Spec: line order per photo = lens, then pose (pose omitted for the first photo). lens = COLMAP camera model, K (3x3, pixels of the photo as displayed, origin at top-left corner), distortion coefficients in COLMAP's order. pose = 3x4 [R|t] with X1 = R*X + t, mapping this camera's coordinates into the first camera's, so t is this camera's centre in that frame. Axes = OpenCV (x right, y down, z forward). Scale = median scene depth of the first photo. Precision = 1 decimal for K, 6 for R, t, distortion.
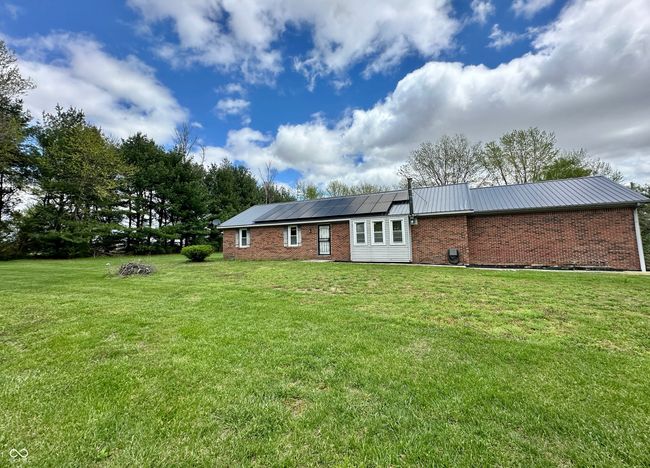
lens RADIAL K [[260.3, 0, 328.0], [0, 260.3, 223.3], [0, 0, 1]] dist [0.000266, 0.000015]
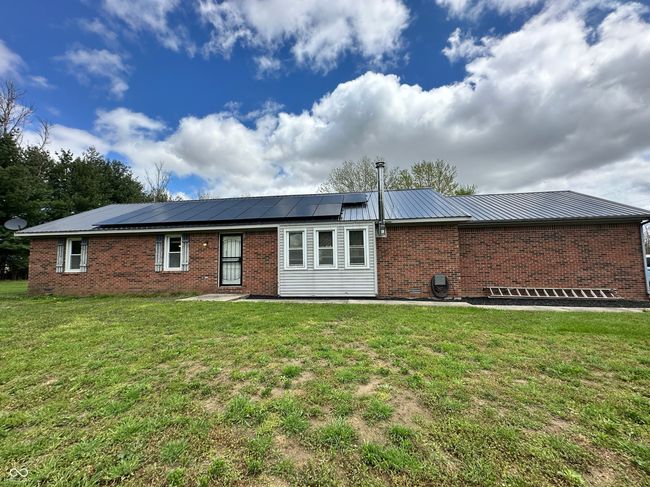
lens RADIAL K [[258.5, 0, 325.0], [0, 258.5, 243.5], [0, 0, 1]] dist [-0.002085, 0.000268]
pose [[0.945193, 0.033793, 0.324759, -0.005667], [-0.030201, 0.999414, -0.016095, 0.030764], [-0.325113, 0.005404, 0.945660, 0.390600]]
